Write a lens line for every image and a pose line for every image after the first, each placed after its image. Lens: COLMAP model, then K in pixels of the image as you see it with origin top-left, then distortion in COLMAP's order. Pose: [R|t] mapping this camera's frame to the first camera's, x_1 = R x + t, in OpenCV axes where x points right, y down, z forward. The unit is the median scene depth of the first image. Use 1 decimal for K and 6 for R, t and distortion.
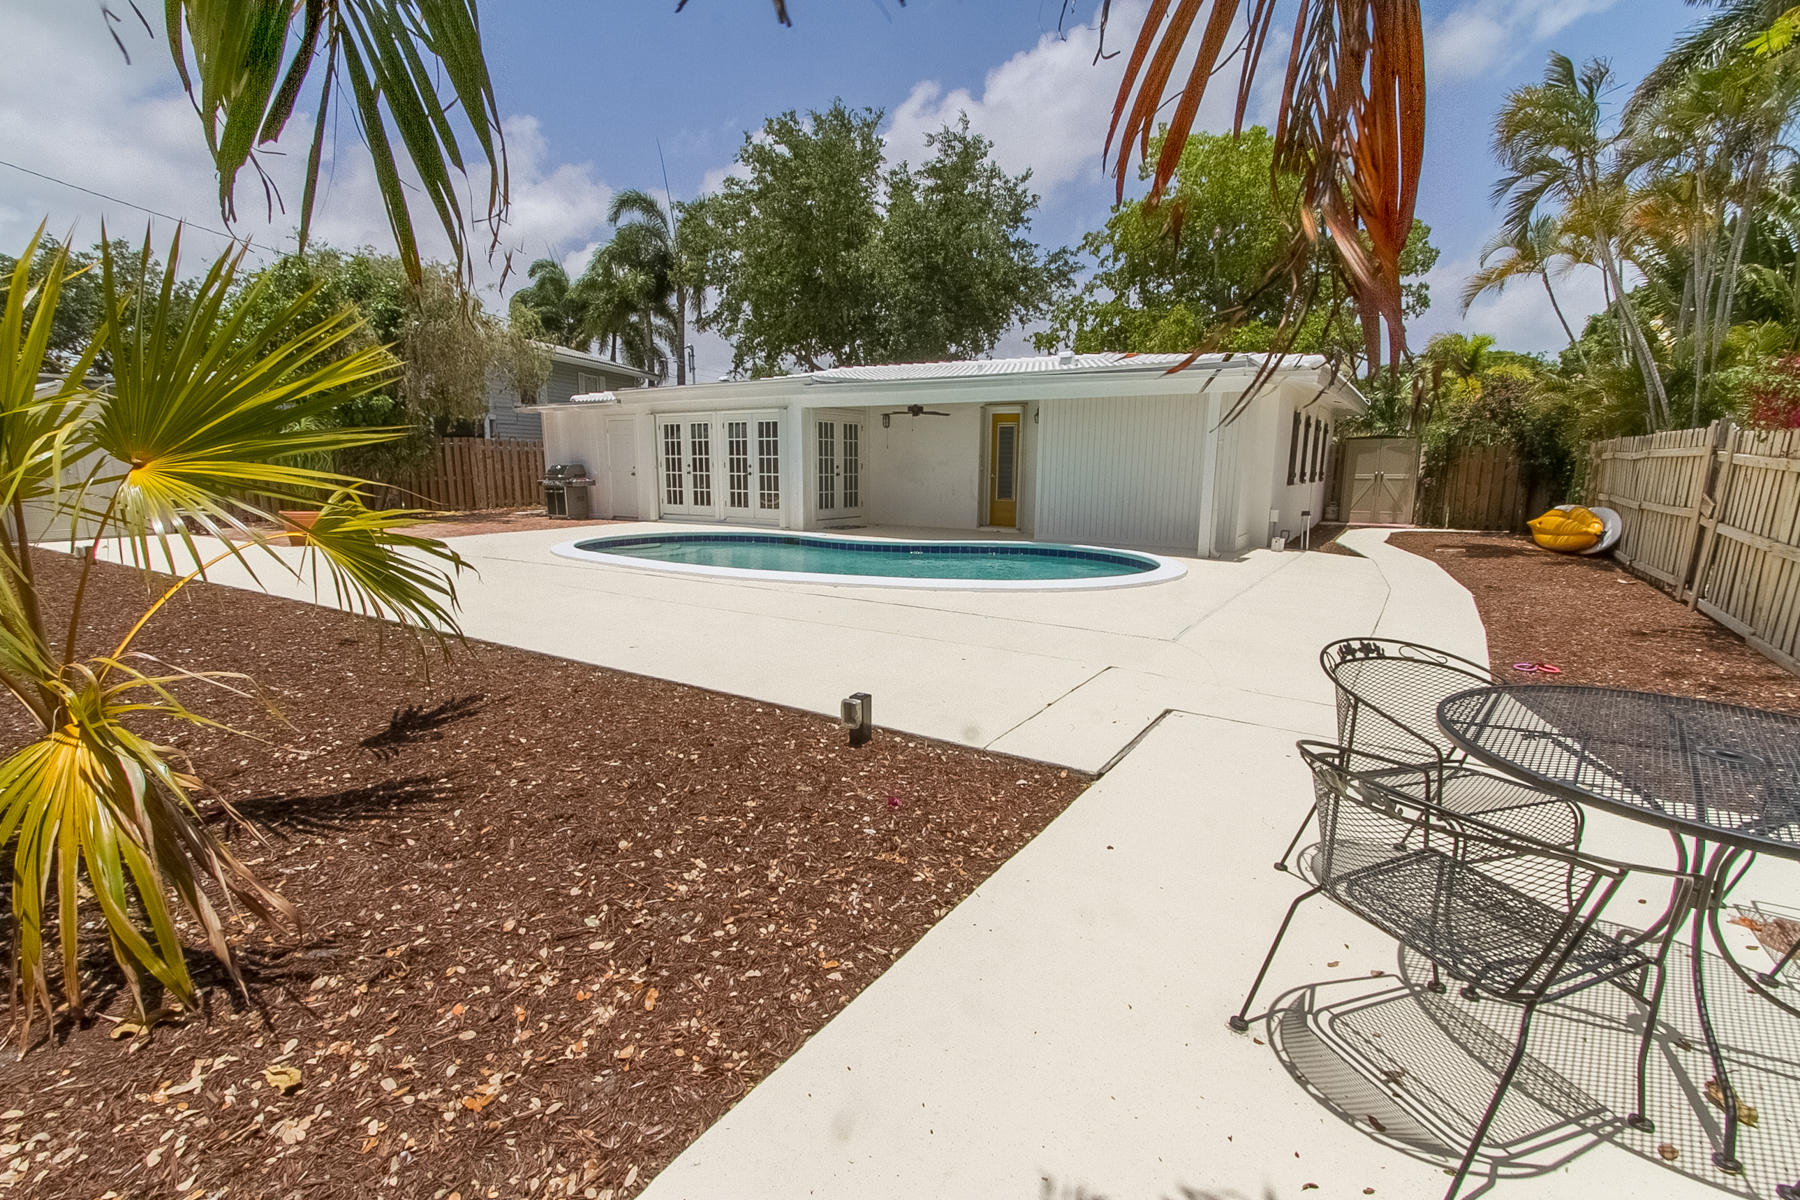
lens RADIAL K [[835.6, 0, 889.6], [0, 835.6, 629.4], [0, 0, 1]] dist [-0.010399, 0.001274]
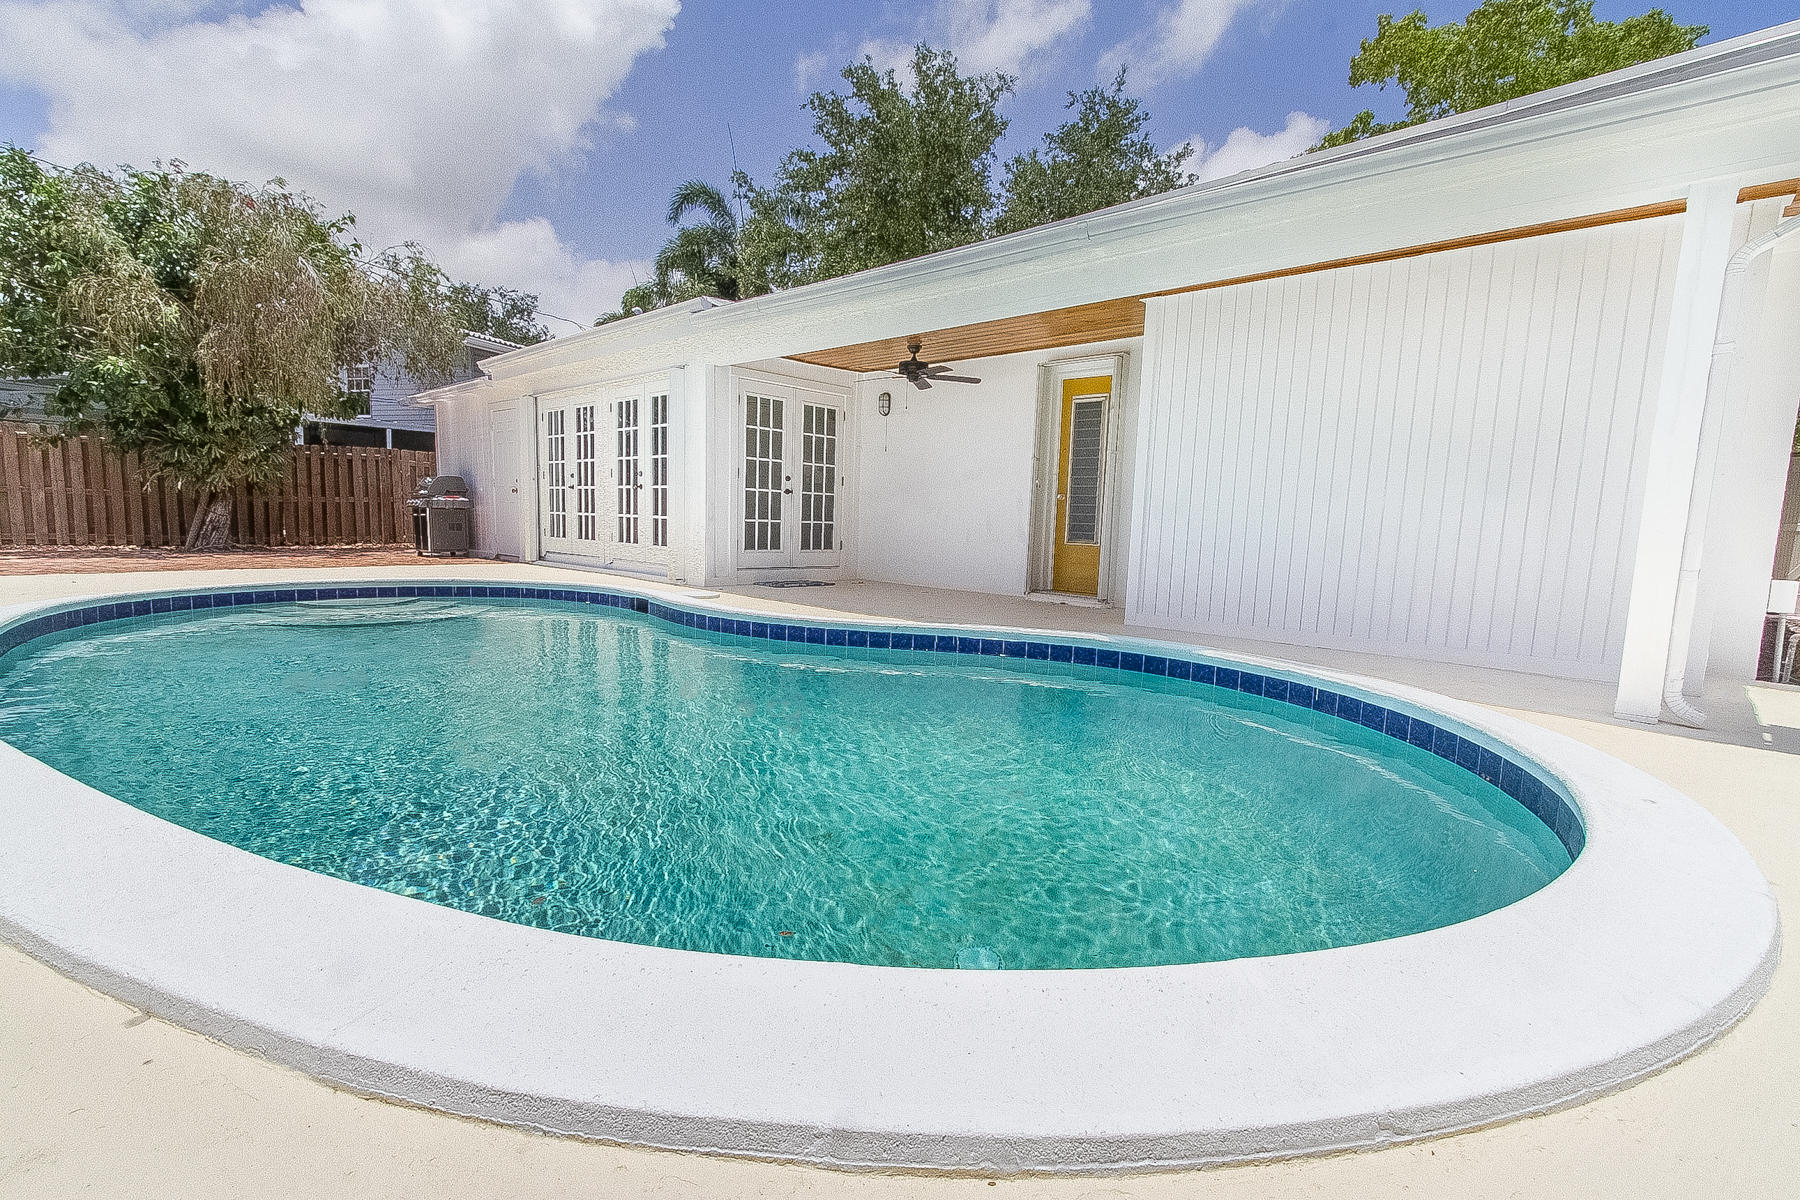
lens RADIAL K [[835.6, 0, 898.0], [0, 835.6, 627.7], [0, 0, 1]] dist [-0.010399, 0.001274]
pose [[0.984499, 0.048151, -0.168652, 0.103173], [-0.060656, 0.995716, -0.069793, -0.052122], [0.164569, 0.078940, 0.983202, 0.416144]]
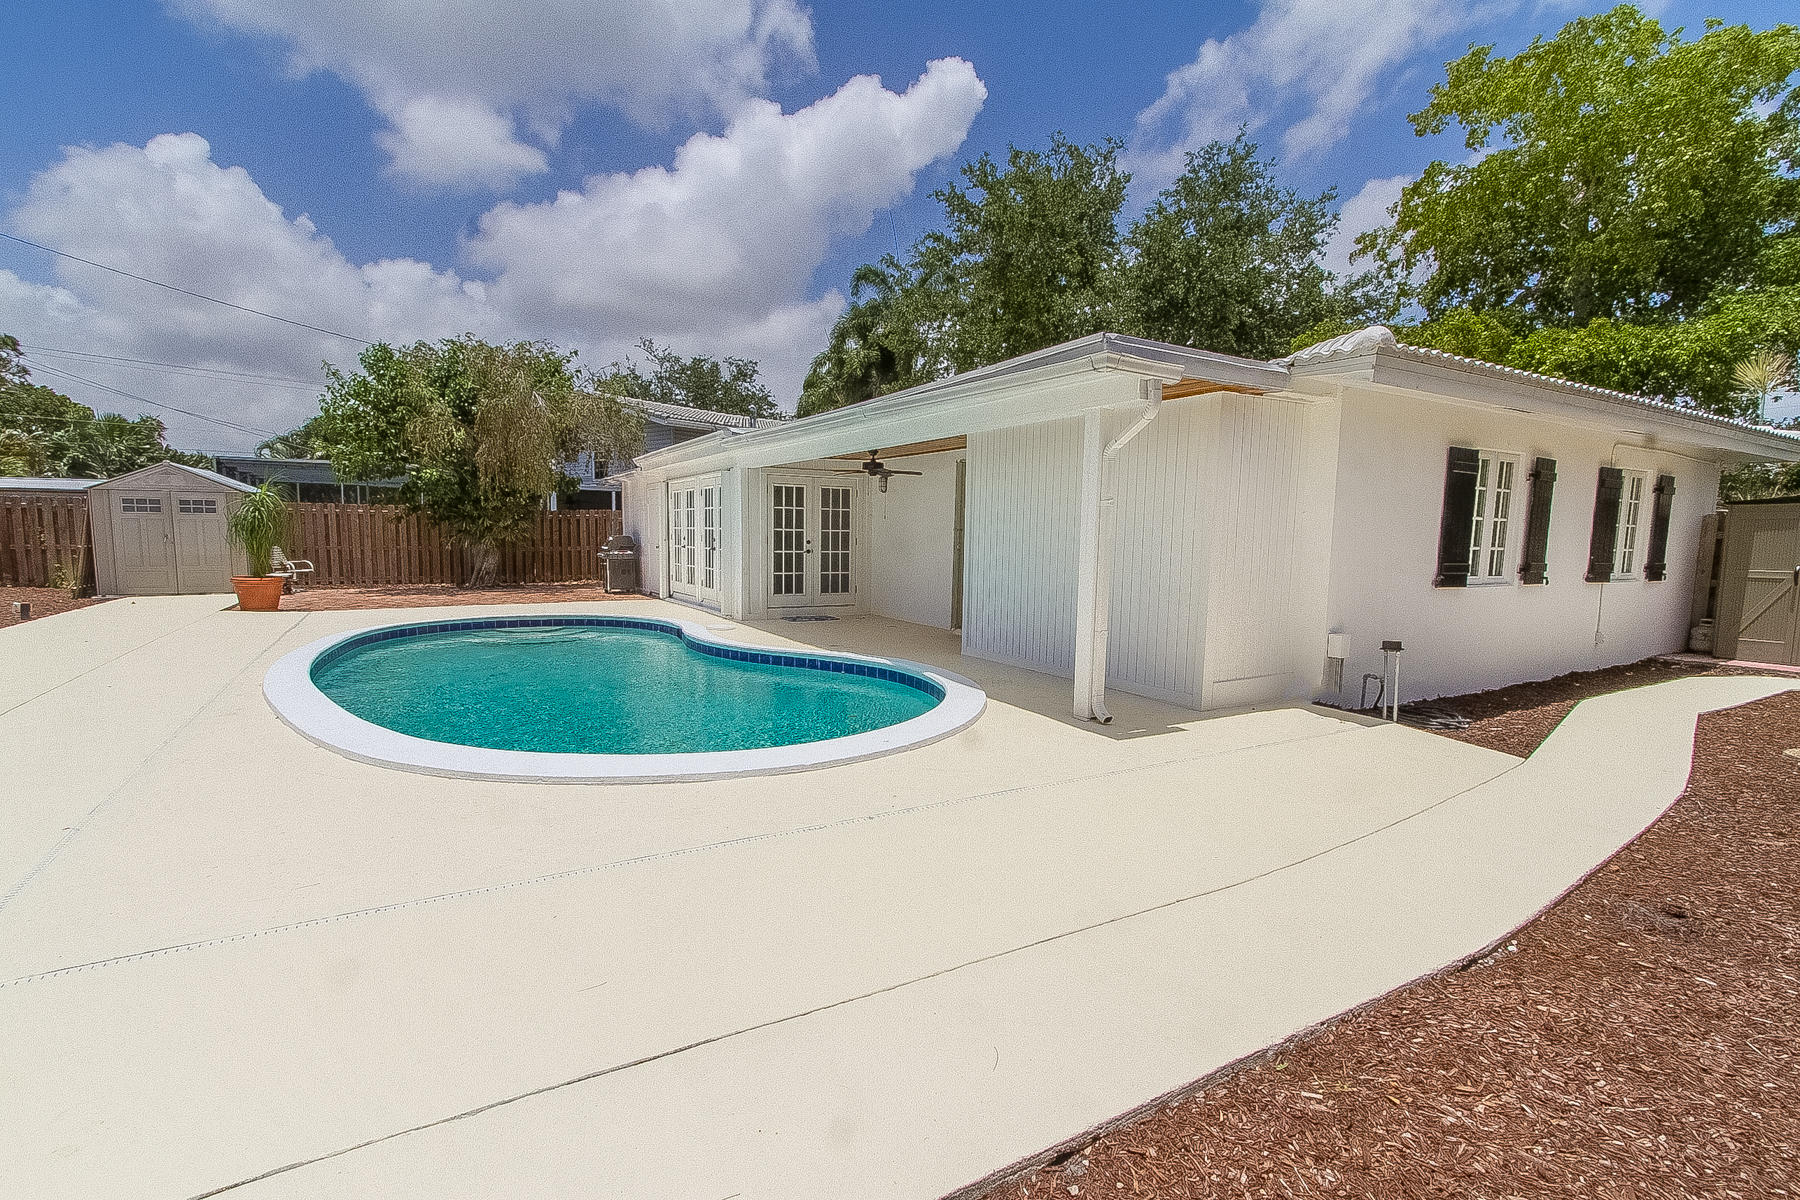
lens RADIAL K [[835.6, 0, 879.8], [0, 835.6, 630.4], [0, 0, 1]] dist [-0.010399, 0.001274]
pose [[0.888654, 0.060504, -0.454570, 0.329239], [-0.101180, 0.992698, -0.065670, -0.060357], [0.447278, 0.104352, 0.888287, 0.305793]]
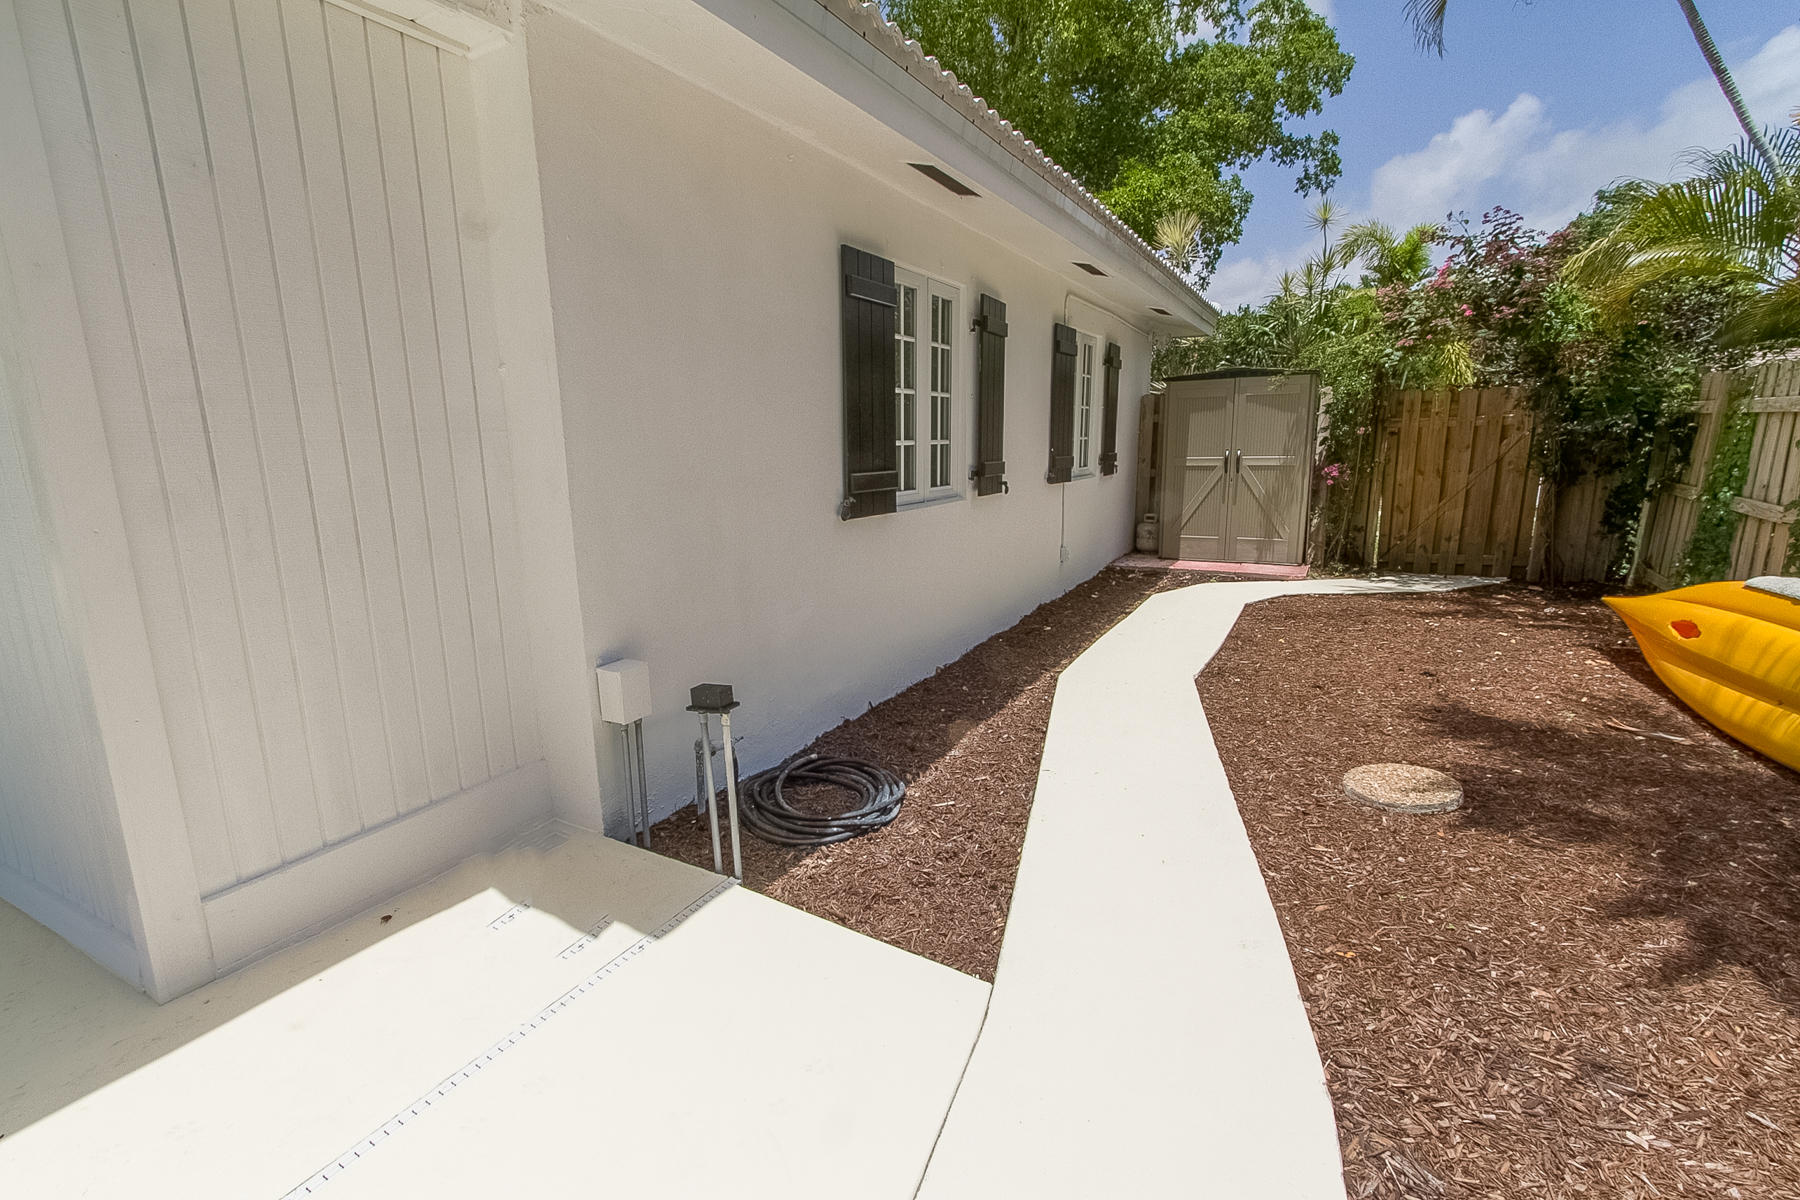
lens RADIAL K [[835.6, 0, 897.6], [0, 835.6, 621.5], [0, 0, 1]] dist [-0.010399, 0.001274]
pose [[0.996955, -0.030189, 0.071900, 0.384800], [0.028720, 0.999359, 0.021373, -0.115403], [-0.072499, -0.019243, 0.997183, 0.578378]]
